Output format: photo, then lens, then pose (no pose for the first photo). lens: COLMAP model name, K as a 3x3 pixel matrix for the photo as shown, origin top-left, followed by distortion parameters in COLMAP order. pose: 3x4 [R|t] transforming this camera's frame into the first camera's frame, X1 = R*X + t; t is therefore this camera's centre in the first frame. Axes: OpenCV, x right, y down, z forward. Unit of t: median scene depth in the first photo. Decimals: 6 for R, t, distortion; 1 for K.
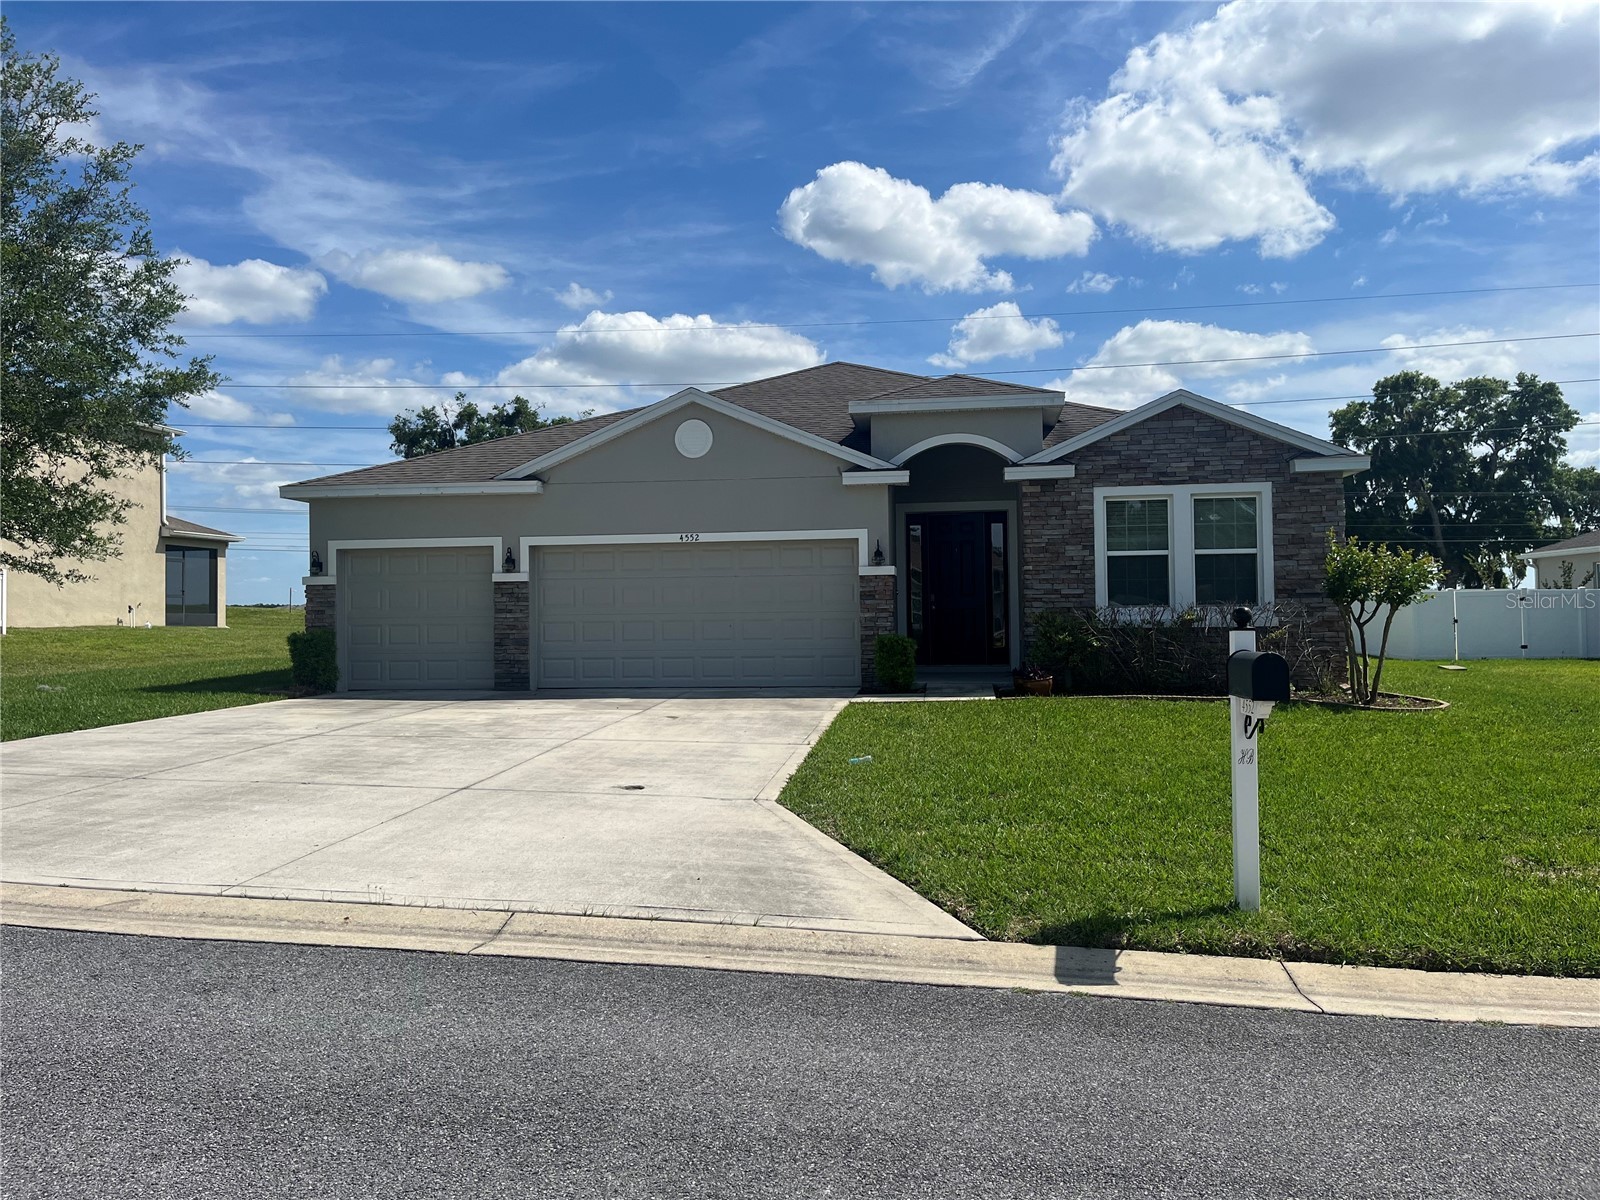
lens RADIAL K [[1230.0, 0, 773.6], [0, 1230.0, 593.8], [0, 0, 1]] dist [0.078041, -0.109387]
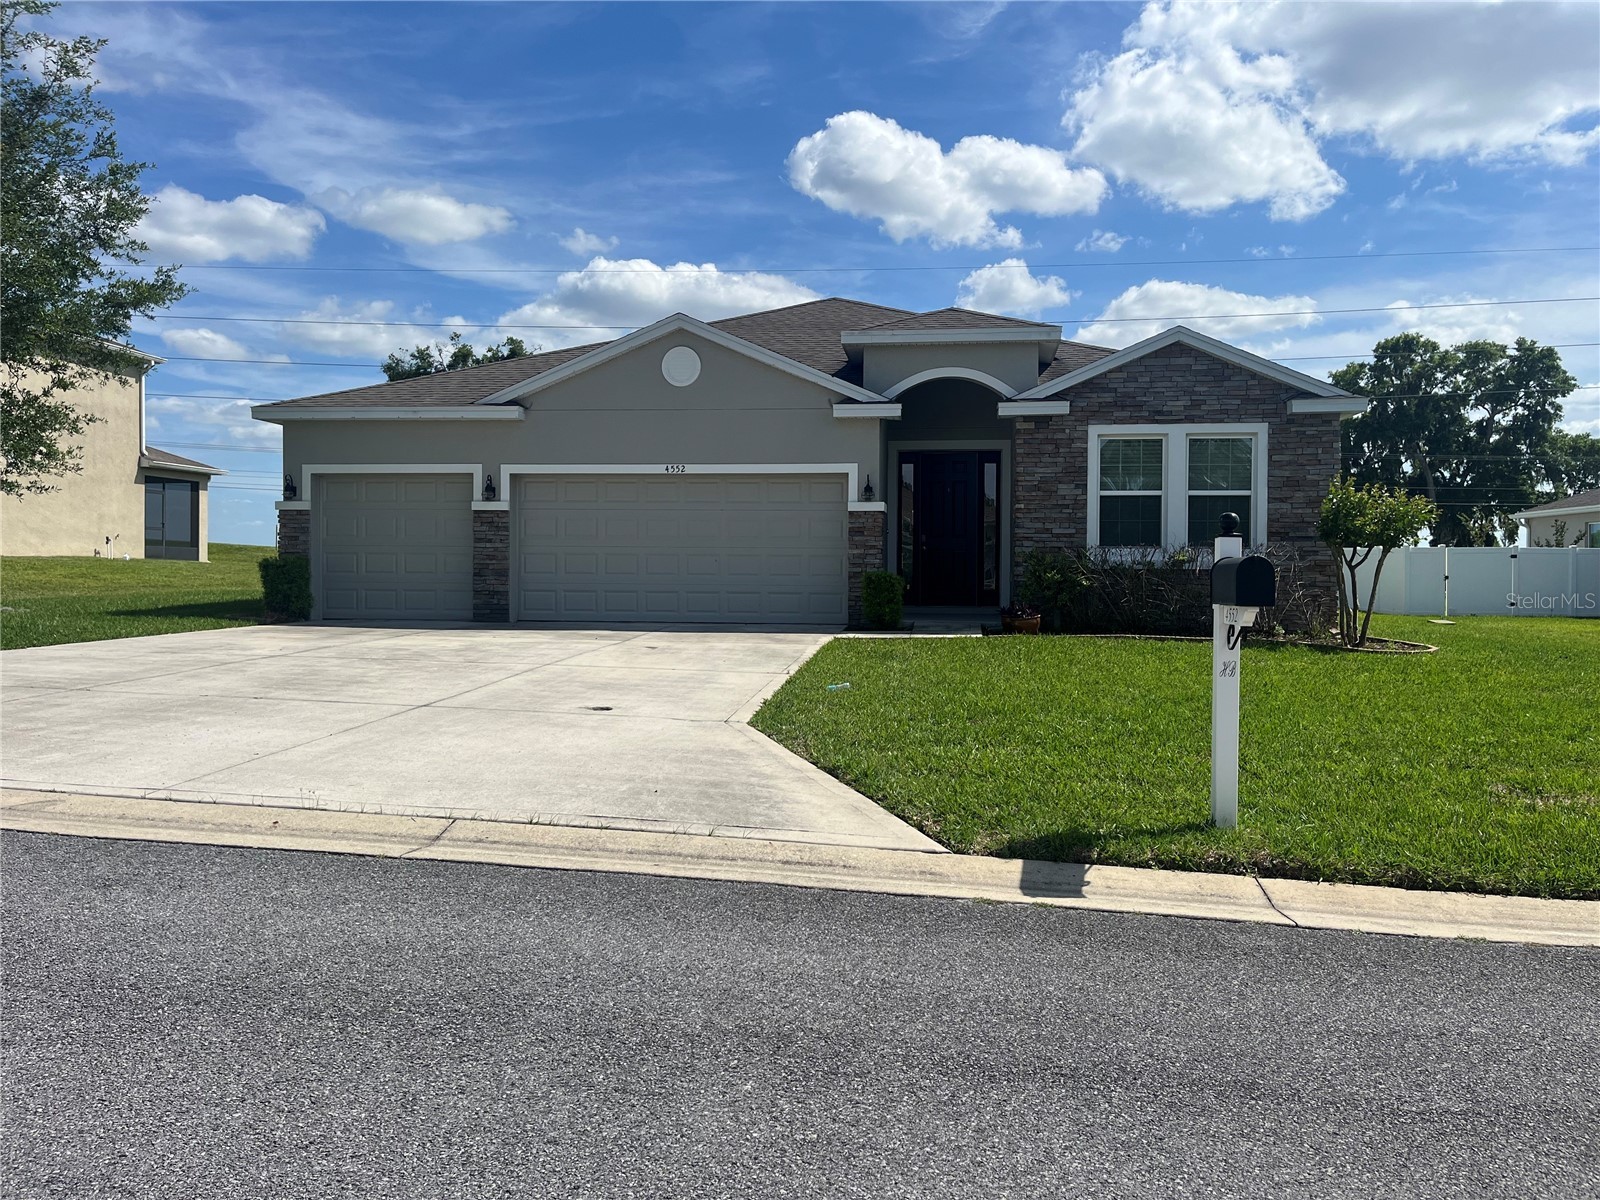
lens RADIAL K [[1230.9, 0, 799.0], [0, 1230.9, 586.7], [0, 0, 1]] dist [0.073963, -0.102011]
pose [[0.999582, 0.019137, 0.021674, 0.010631], [-0.019795, 0.999336, 0.030599, 0.016838], [-0.021074, -0.031016, 0.999297, 0.020100]]
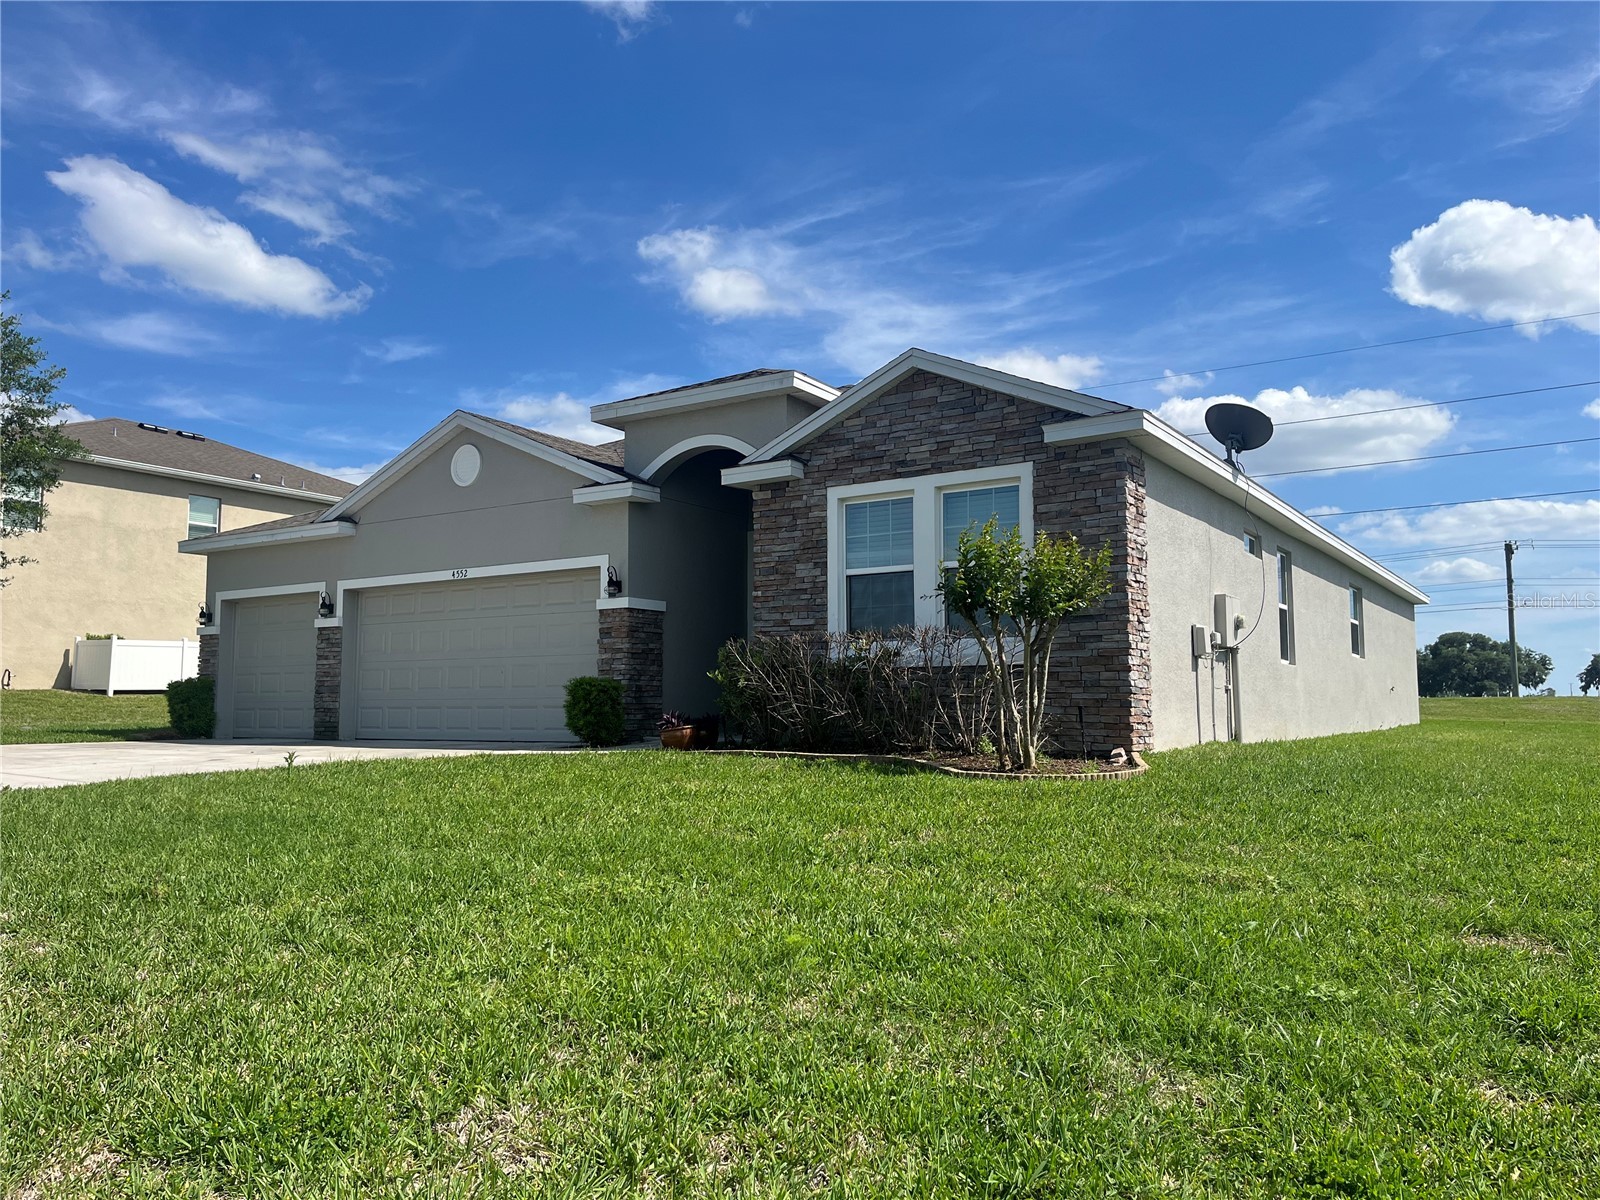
lens RADIAL K [[1202.1, 0, 794.3], [0, 1202.1, 612.9], [0, 0, 1]] dist [0.081041, -0.102620]
pose [[0.901797, -0.023434, -0.431523, 0.568835], [-0.003109, 0.998151, -0.060704, 0.038502], [0.432148, 0.056084, 0.900057, 0.319511]]
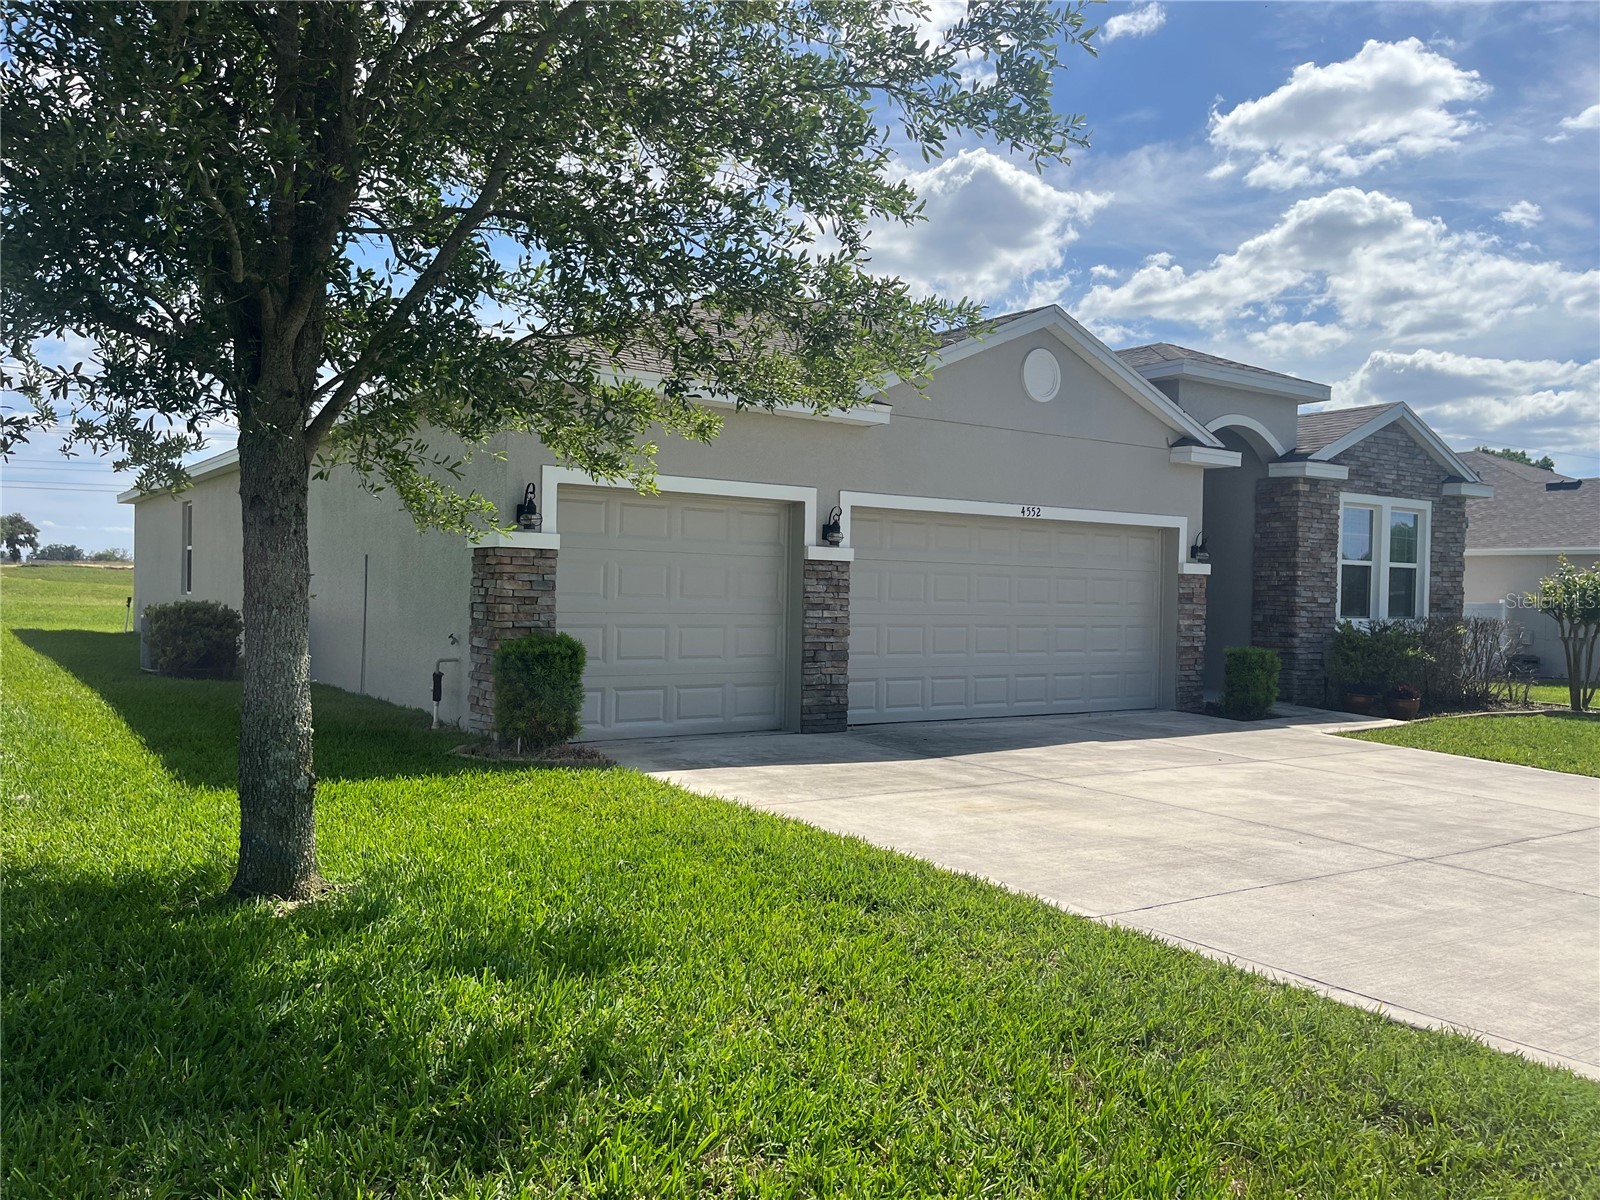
lens RADIAL K [[1232.6, 0, 808.4], [0, 1232.6, 597.0], [0, 0, 1]] dist [0.078741, -0.115966]
pose [[0.723102, 0.025318, 0.690277, -0.703560], [-0.040322, 0.999171, 0.005592, 0.006201], [-0.689564, -0.031877, 0.723523, 0.589973]]
